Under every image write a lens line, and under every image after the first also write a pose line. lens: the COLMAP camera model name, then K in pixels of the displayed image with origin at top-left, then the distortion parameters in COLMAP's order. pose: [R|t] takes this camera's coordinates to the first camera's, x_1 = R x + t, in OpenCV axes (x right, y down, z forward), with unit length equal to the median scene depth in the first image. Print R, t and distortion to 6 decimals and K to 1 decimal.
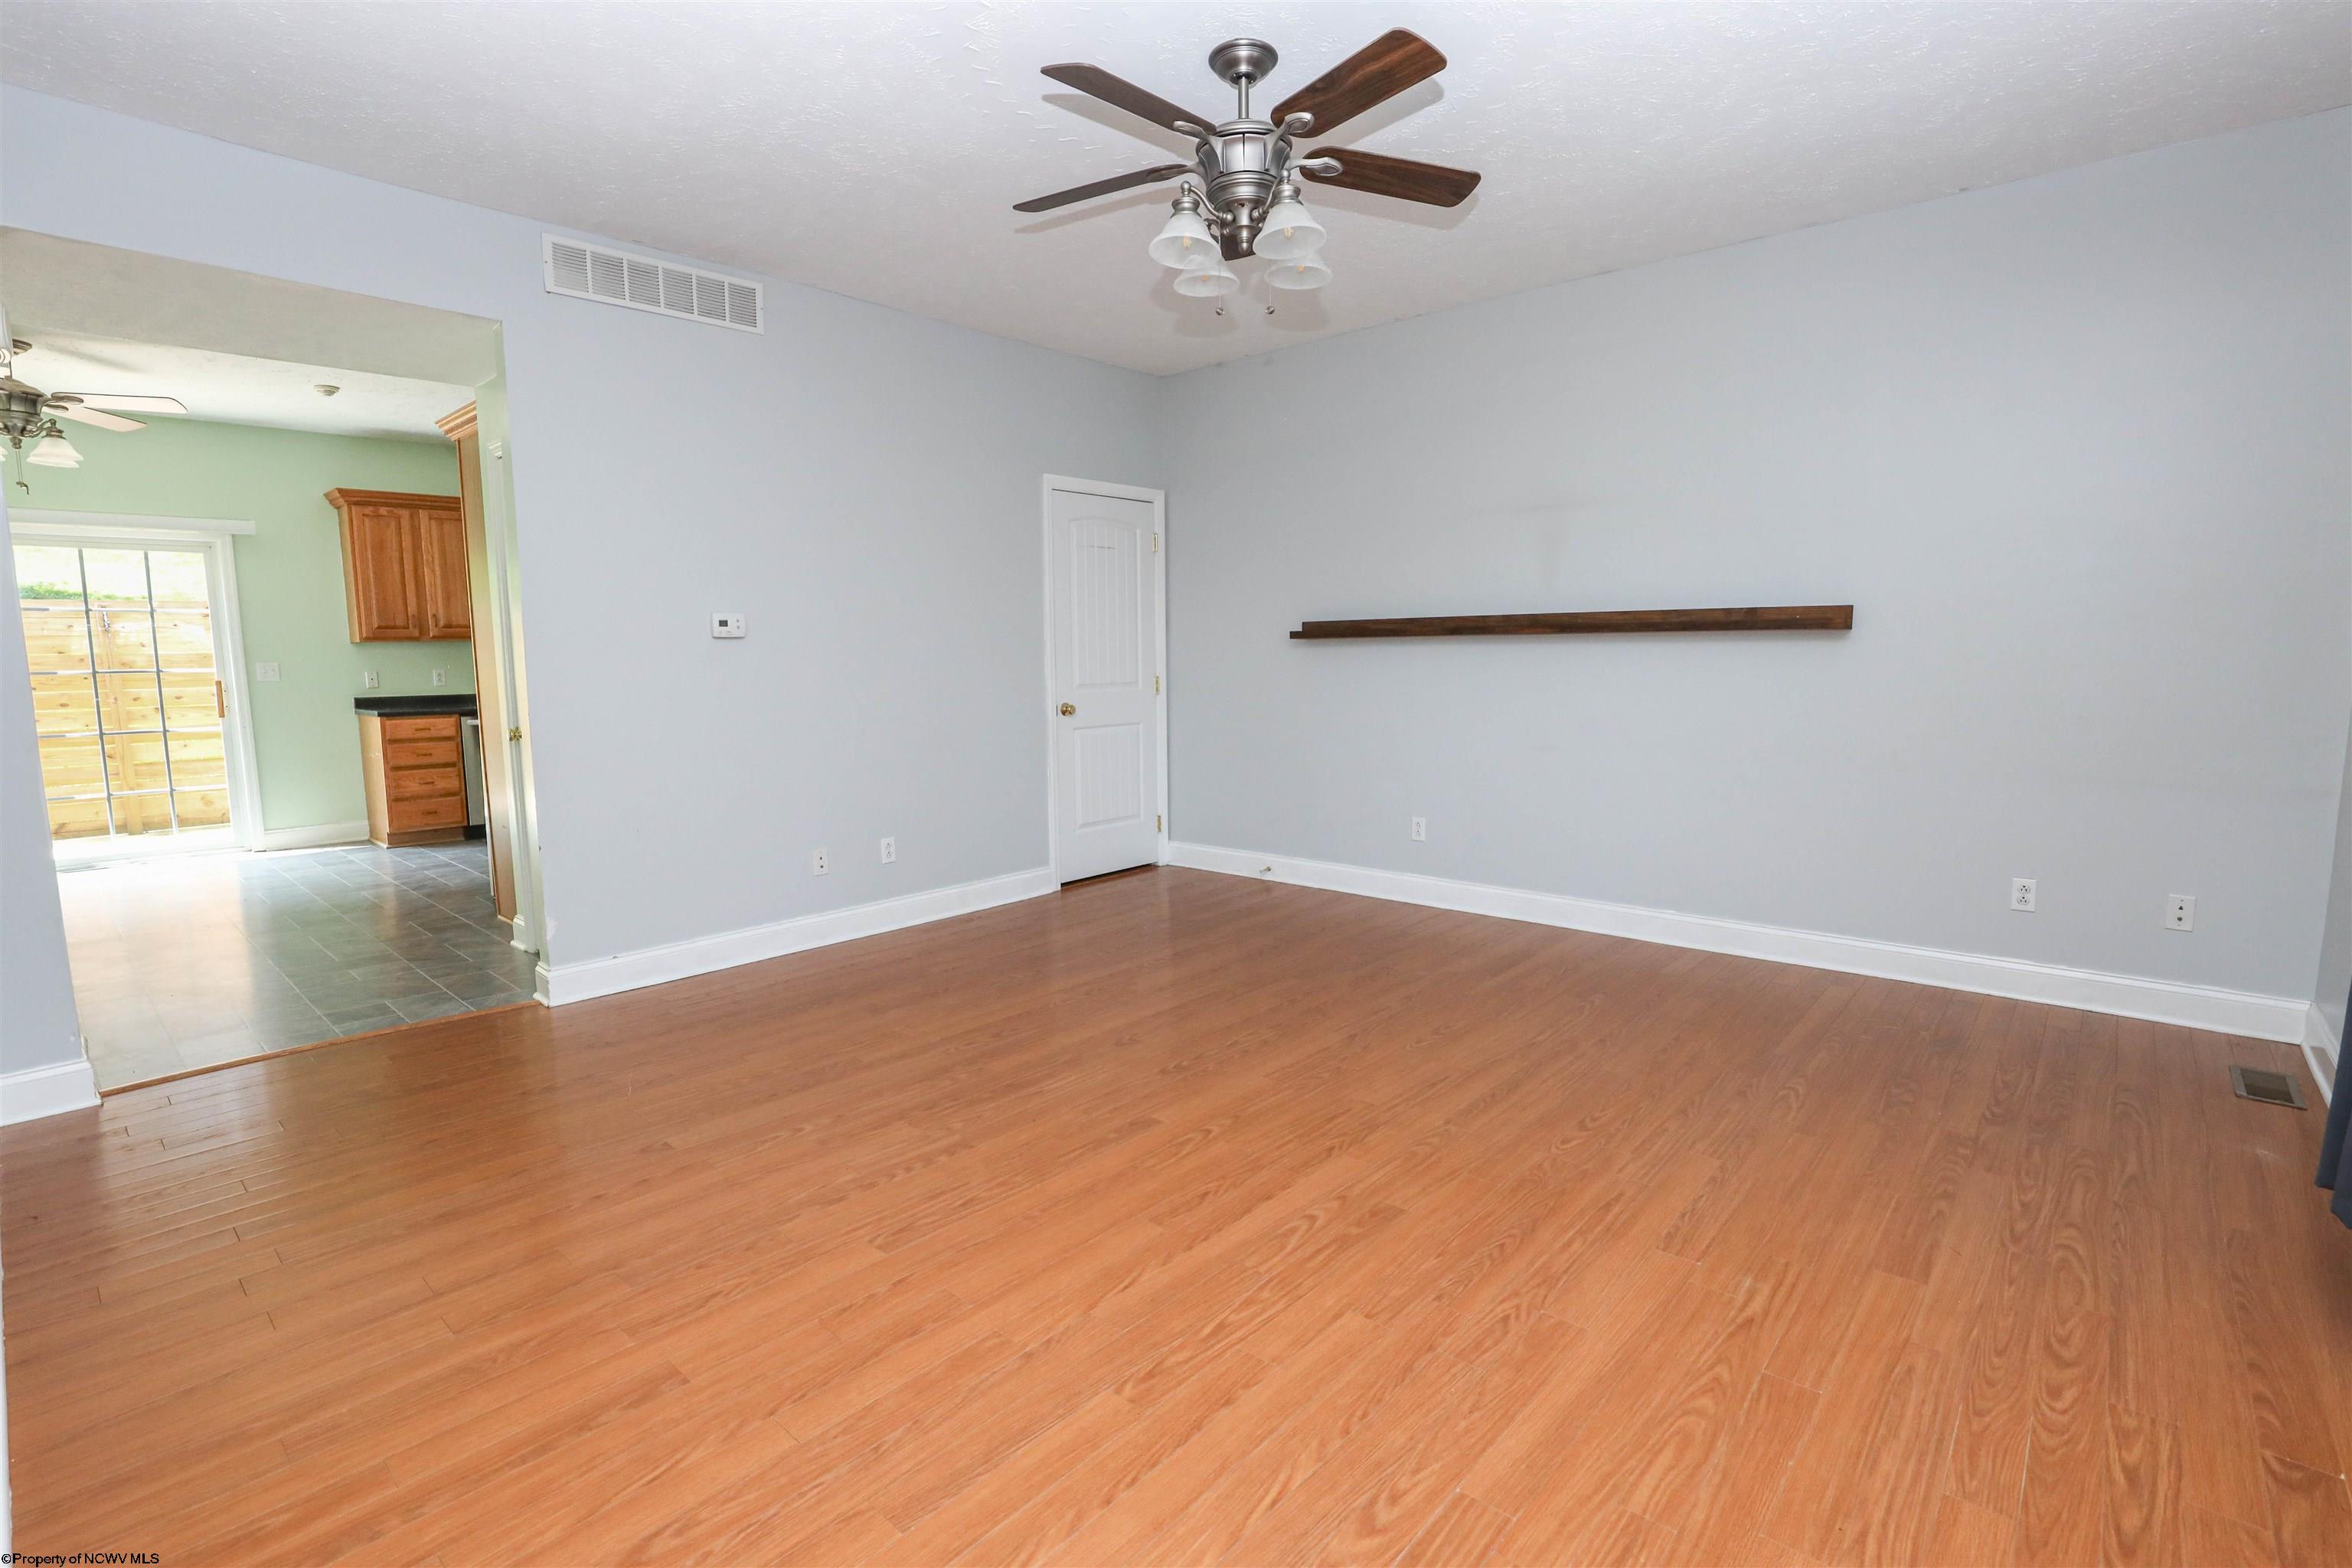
lens RADIAL K [[1109.9, 0, 1180.3], [0, 1109.9, 769.3], [0, 0, 1]] dist [-0.026917, 0.000362]
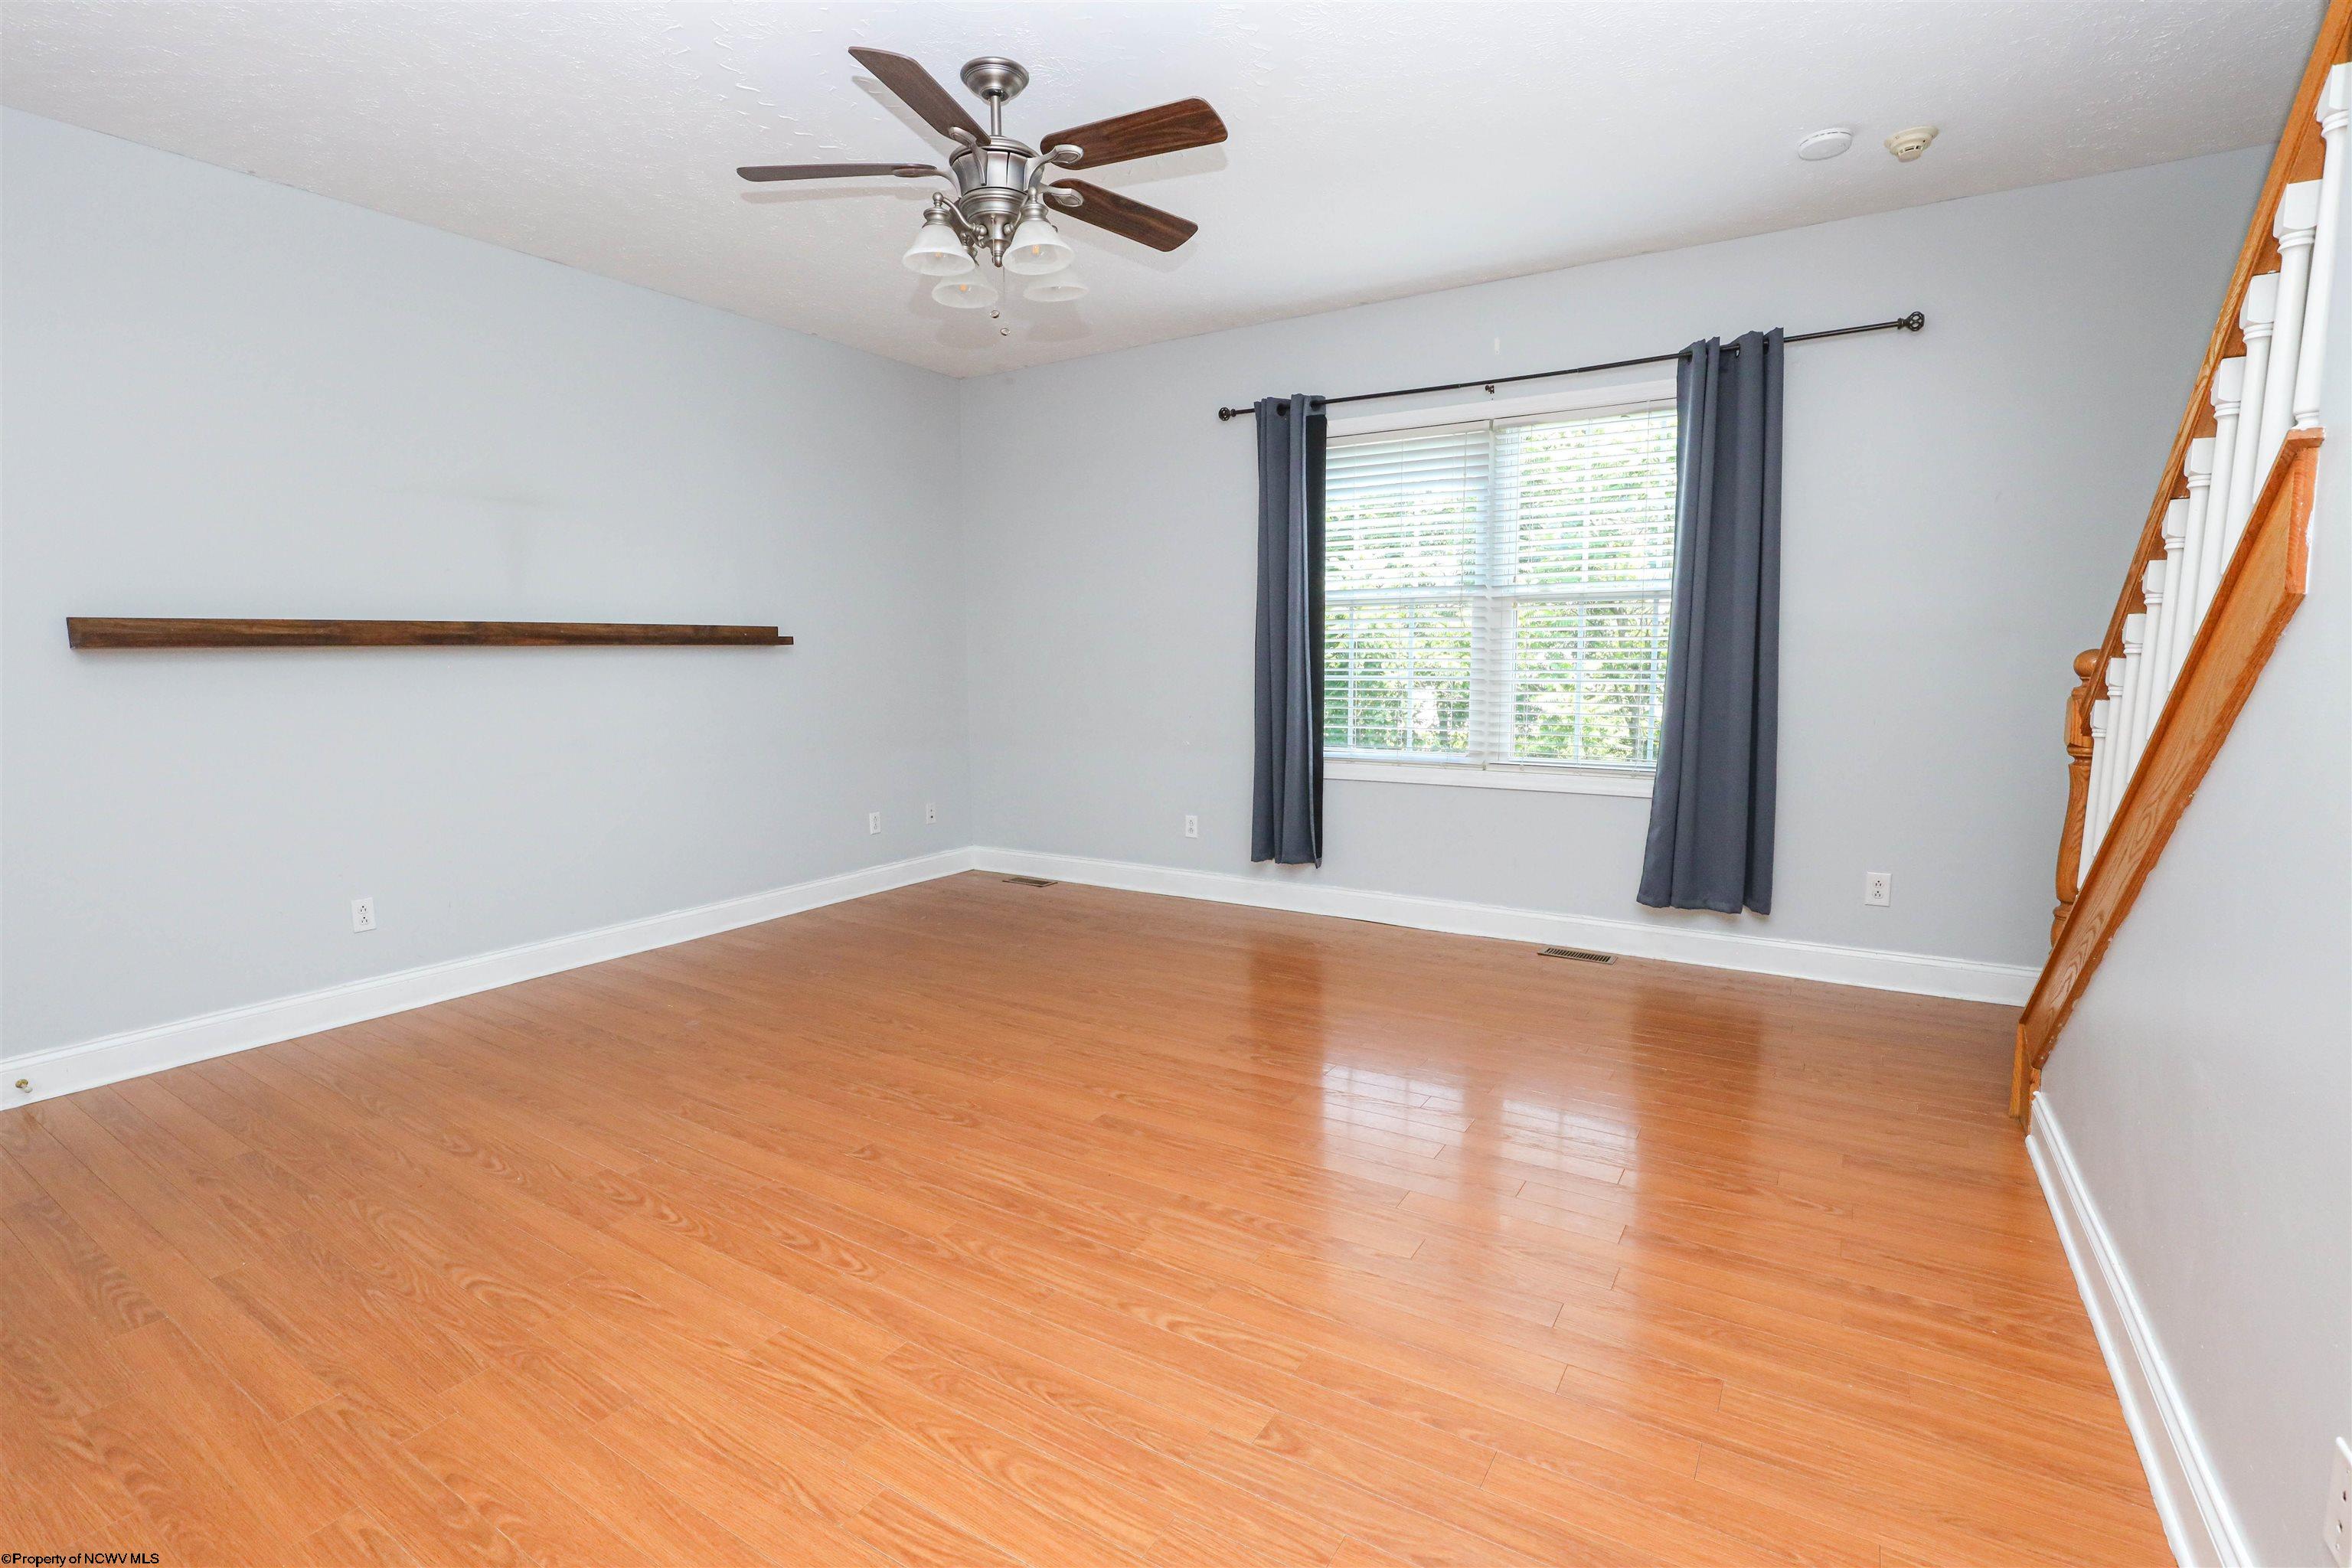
lens RADIAL K [[1081.0, 0, 1176.0], [0, 1081.0, 784.0], [0, 0, 1]] dist [-0.029012, 0.000112]
pose [[-0.173556, -0.103539, 0.979366, -0.973792], [0.113185, 0.985771, 0.124274, -0.100239], [-0.978298, 0.132418, -0.159368, 1.051905]]
